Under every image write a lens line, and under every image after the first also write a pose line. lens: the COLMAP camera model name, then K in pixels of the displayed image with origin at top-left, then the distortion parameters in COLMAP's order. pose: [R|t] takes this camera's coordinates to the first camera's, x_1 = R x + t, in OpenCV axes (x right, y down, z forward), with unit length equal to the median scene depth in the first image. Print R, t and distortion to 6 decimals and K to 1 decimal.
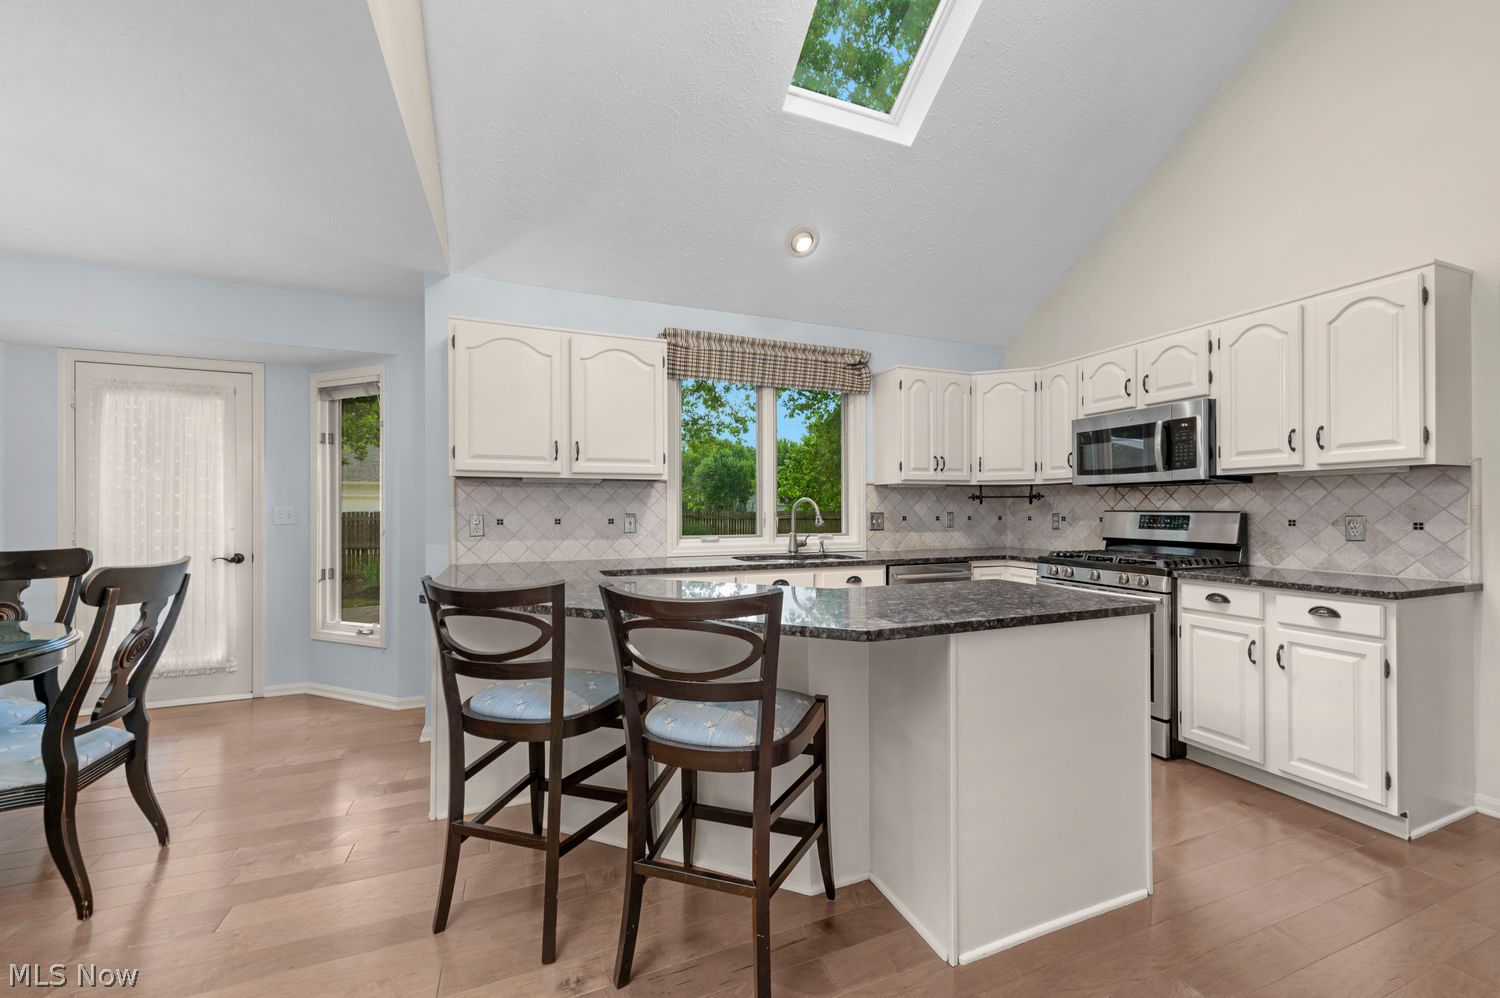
lens RADIAL K [[600.1, 0, 778.5], [0, 600.1, 510.1], [0, 0, 1]] dist [0.019285, -0.000151]
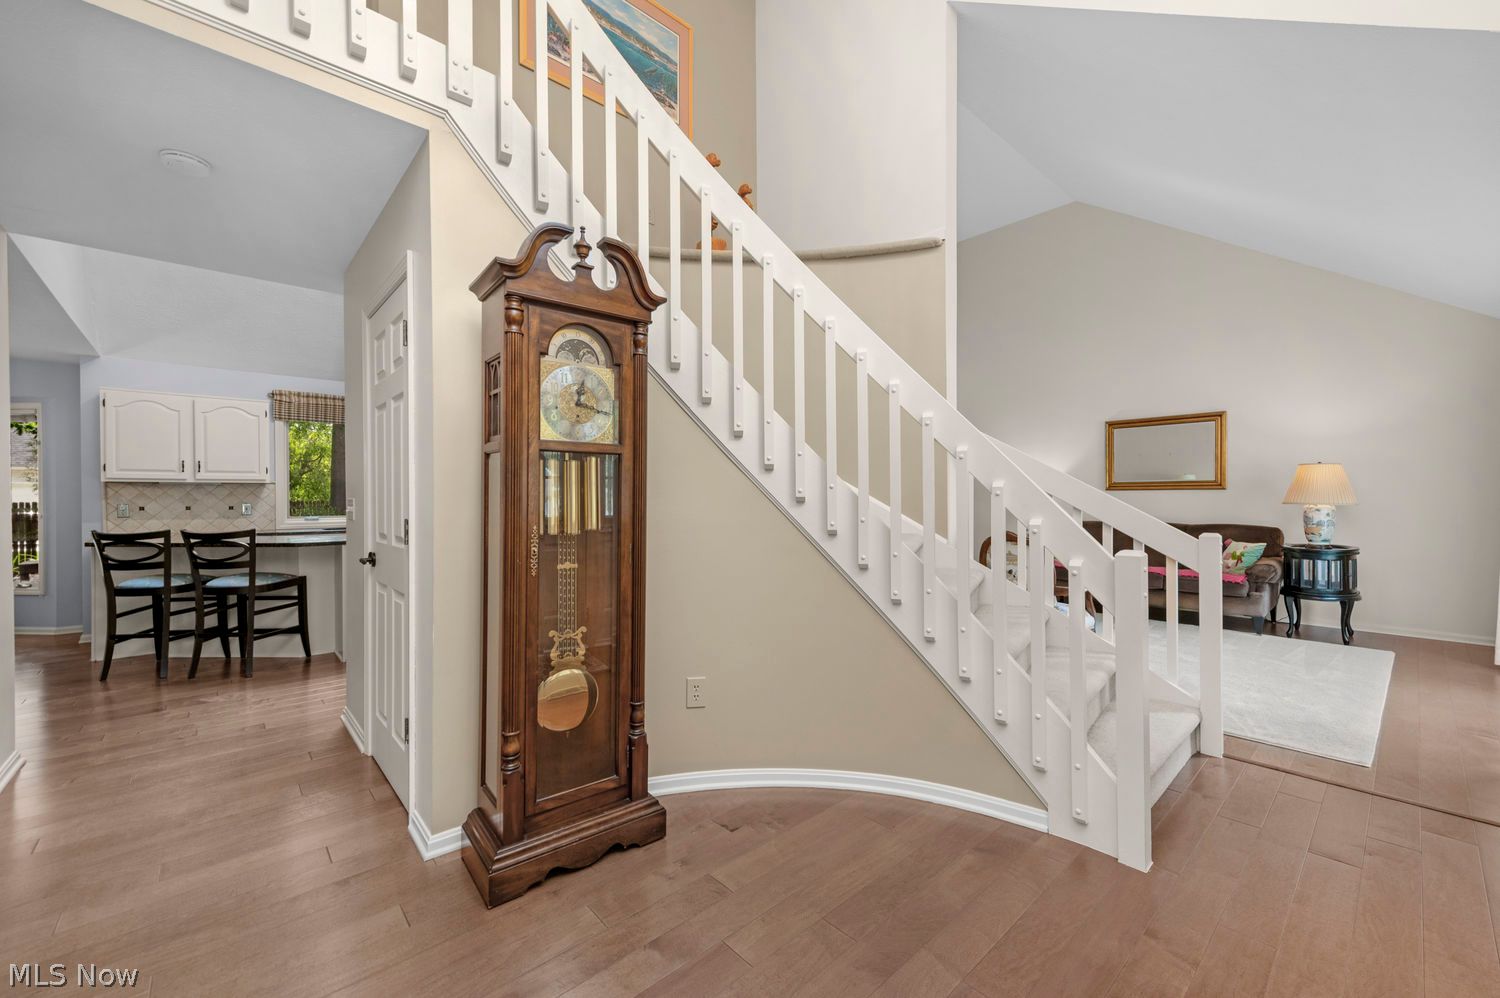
lens RADIAL K [[589.8, 0, 759.8], [0, 589.8, 499.3], [0, 0, 1]] dist [0.006103, -0.000388]
pose [[0.938560, -0.003746, 0.345095, 0.528338], [0.001091, 0.999968, 0.007887, -0.015598], [-0.345114, -0.007026, 0.938535, -1.035243]]
